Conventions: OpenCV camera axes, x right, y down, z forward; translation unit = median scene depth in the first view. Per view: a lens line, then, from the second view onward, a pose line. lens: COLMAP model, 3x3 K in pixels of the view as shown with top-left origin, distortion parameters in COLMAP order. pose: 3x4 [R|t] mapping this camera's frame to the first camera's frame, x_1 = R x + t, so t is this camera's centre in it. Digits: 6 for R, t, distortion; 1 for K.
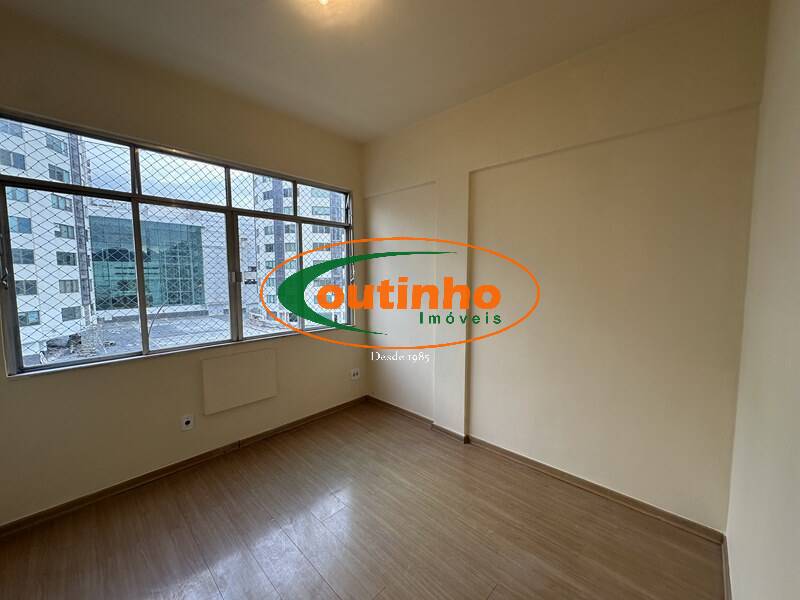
lens RADIAL K [[321.8, 0, 404.6], [0, 321.8, 297.8], [0, 0, 1]] dist [-0.004282, -0.000137]
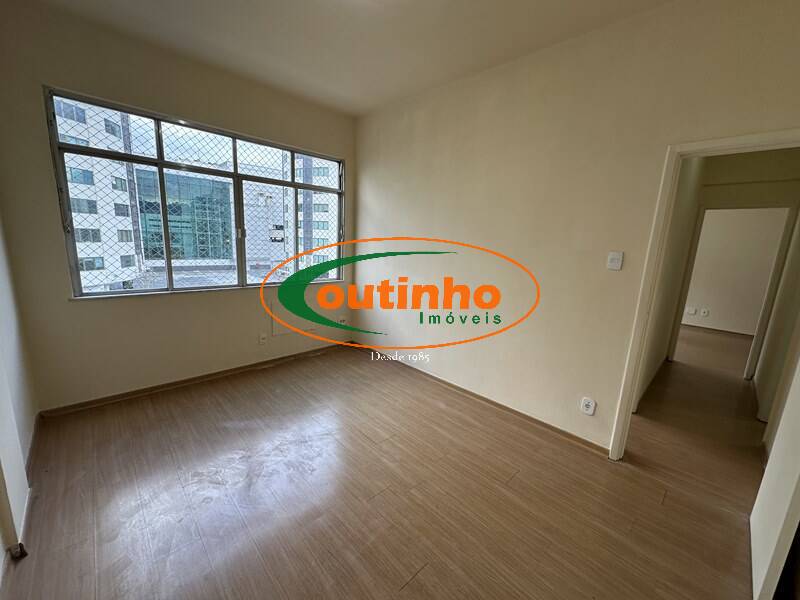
lens RADIAL K [[321.8, 0, 403.5], [0, 321.8, 302.6], [0, 0, 1]] dist [-0.004282, -0.000137]
pose [[0.992826, 0.069699, -0.097151, 0.180890], [-0.057569, 0.990798, 0.122498, 0.008615], [0.104795, -0.116026, 0.987702, -0.131718]]
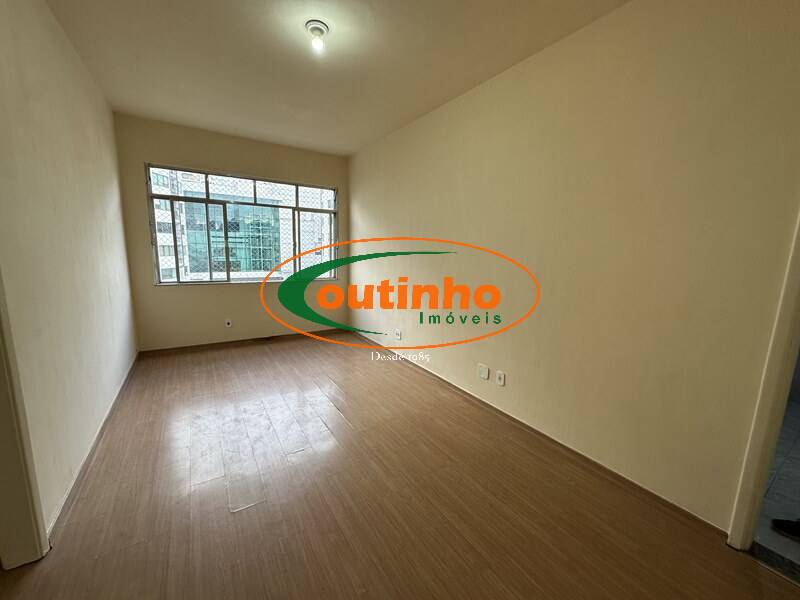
lens RADIAL K [[321.8, 0, 400.5], [0, 321.8, 299.8], [0, 0, 1]] dist [-0.004282, -0.000137]
pose [[0.970733, 0.065530, -0.231050, 0.515332], [-0.045820, 0.994917, 0.089670, 0.034179], [0.235752, -0.076458, 0.968801, -0.423334]]
